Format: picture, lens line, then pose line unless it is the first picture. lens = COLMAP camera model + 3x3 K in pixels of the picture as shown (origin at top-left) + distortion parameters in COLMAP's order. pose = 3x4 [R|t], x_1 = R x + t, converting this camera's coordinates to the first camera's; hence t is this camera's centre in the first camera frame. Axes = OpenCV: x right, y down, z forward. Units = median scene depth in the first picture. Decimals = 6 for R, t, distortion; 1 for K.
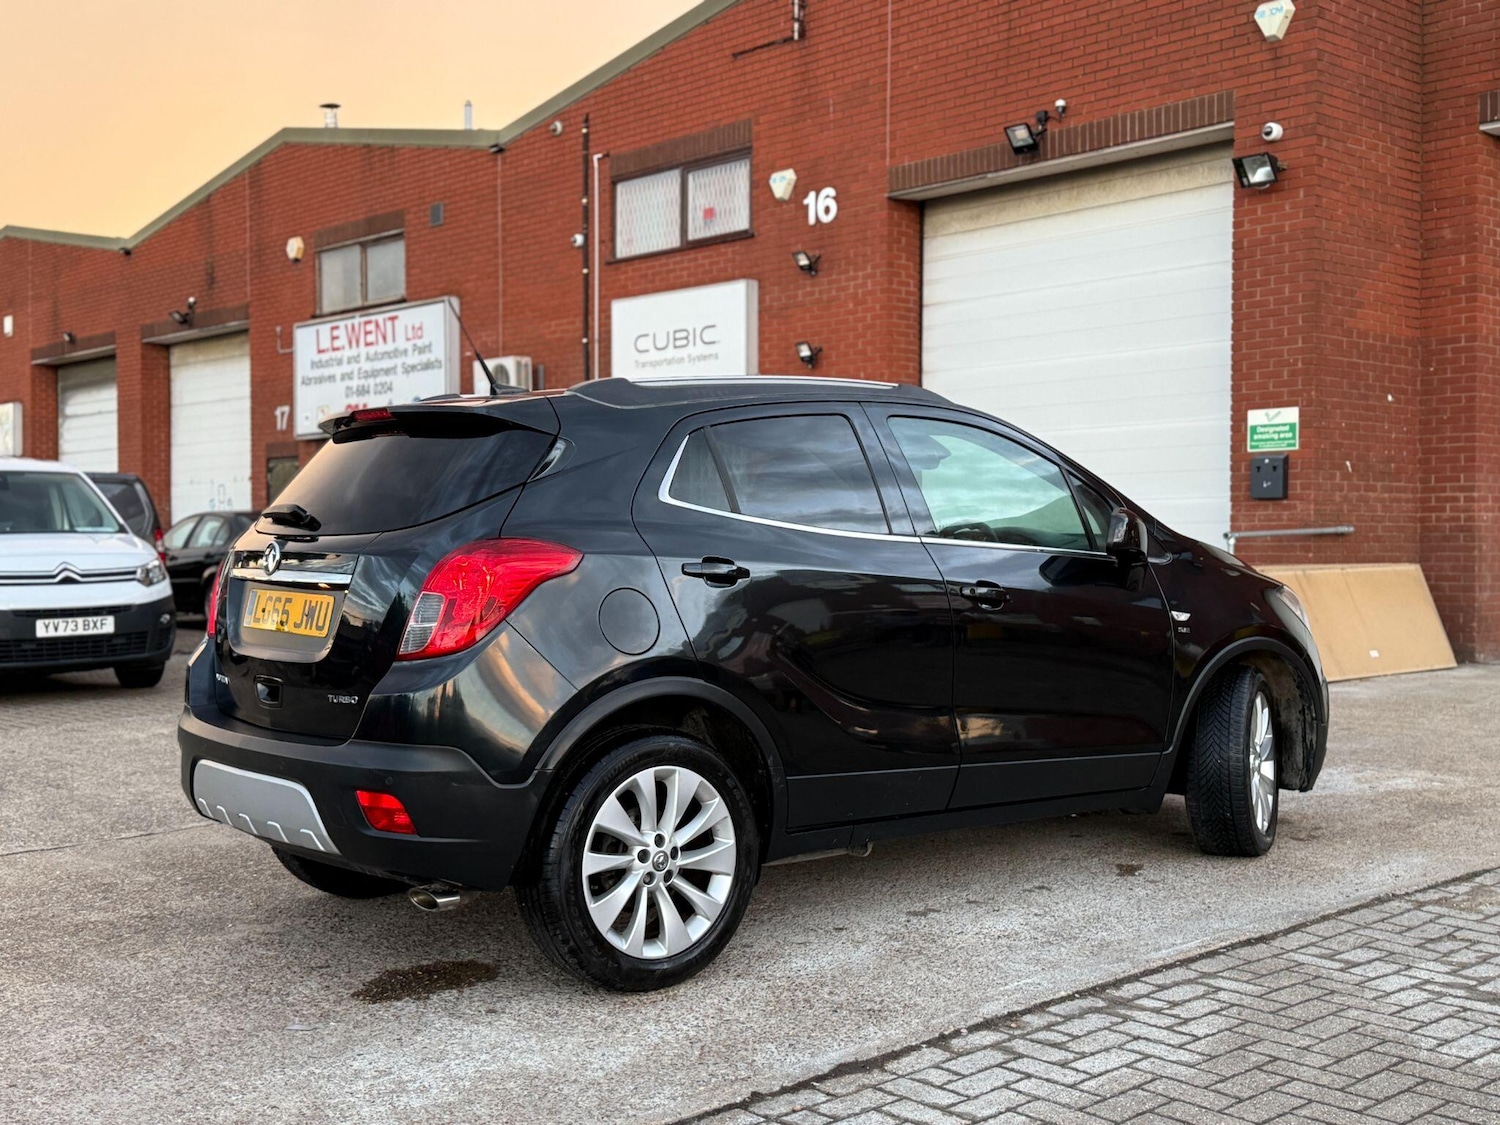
lens RADIAL K [[1786.7, 0, 728.3], [0, 1786.7, 522.0], [0, 0, 1]] dist [0.208918, -0.511599]
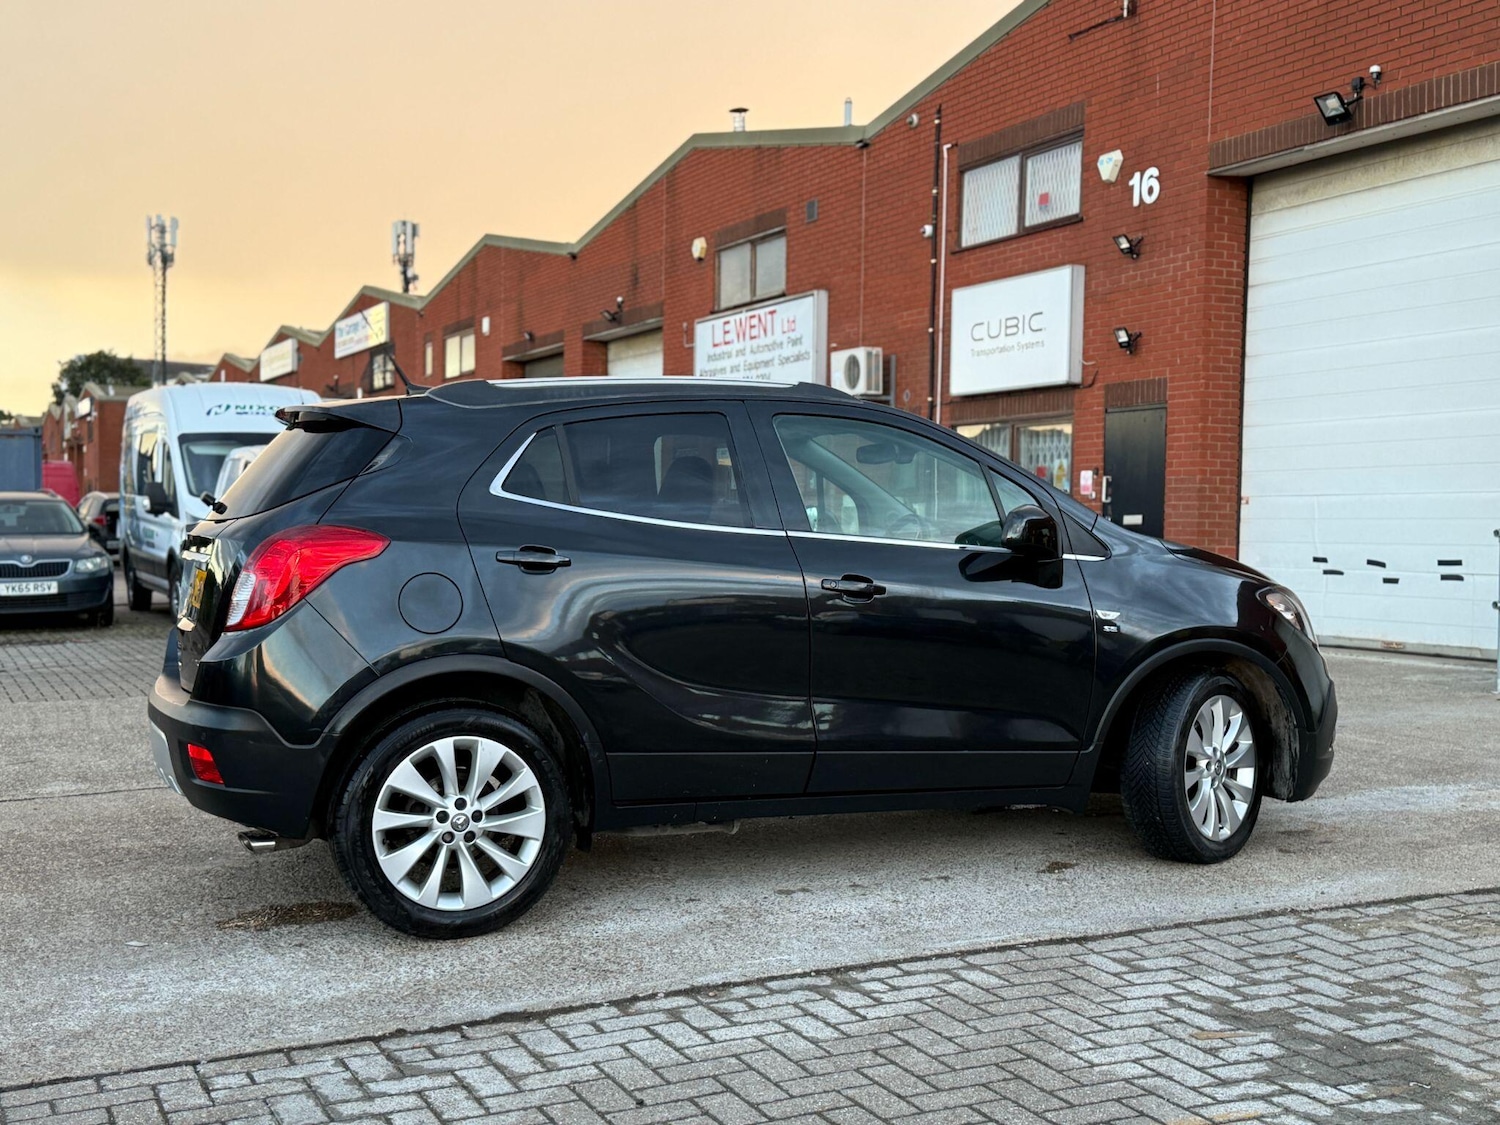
lens RADIAL K [[1786.7, 0, 728.3], [0, 1786.7, 522.0], [0, 0, 1]] dist [0.208918, -0.511599]
pose [[0.955993, 0.013791, -0.293066, 0.123497], [-0.011402, 0.999886, 0.009860, -0.002109], [0.293169, -0.006084, 0.956041, -0.000526]]
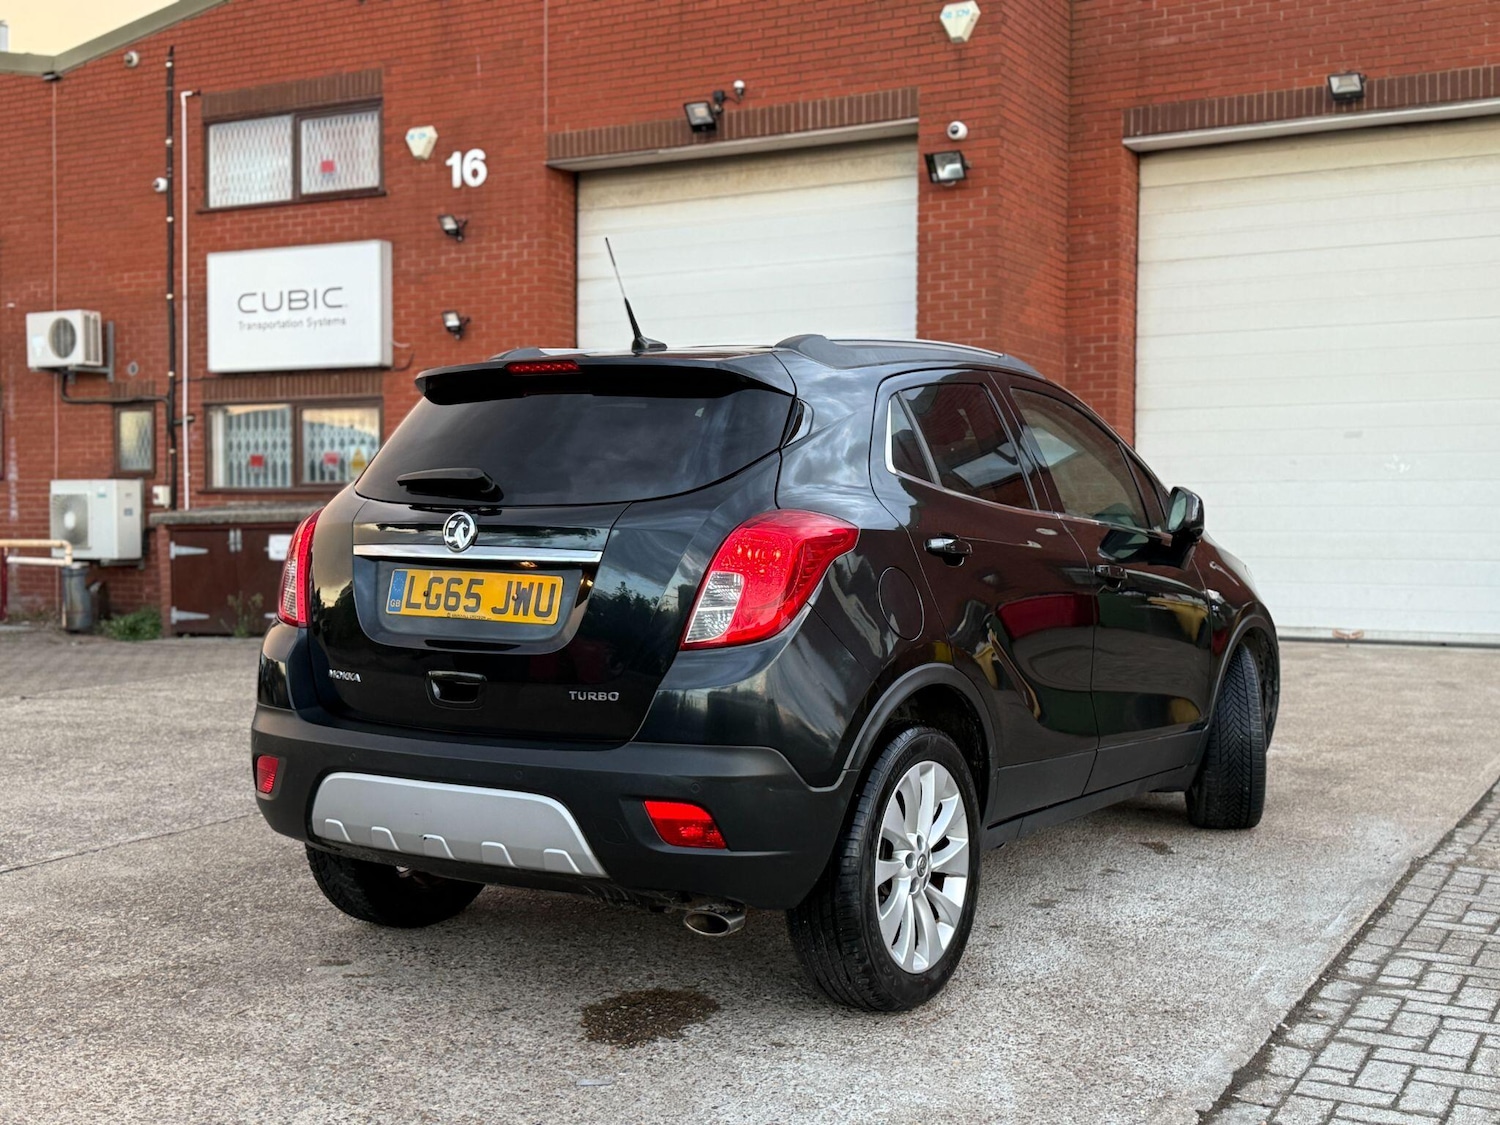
lens RADIAL K [[1791.0, 0, 737.1], [0, 1791.0, 527.4], [0, 0, 1]] dist [0.210428, -0.564374]
pose [[0.946125, 0.007336, 0.323719, -0.119805], [-0.011375, 0.999879, 0.010586, 0.002108], [-0.323602, -0.013698, 0.946094, 0.046036]]
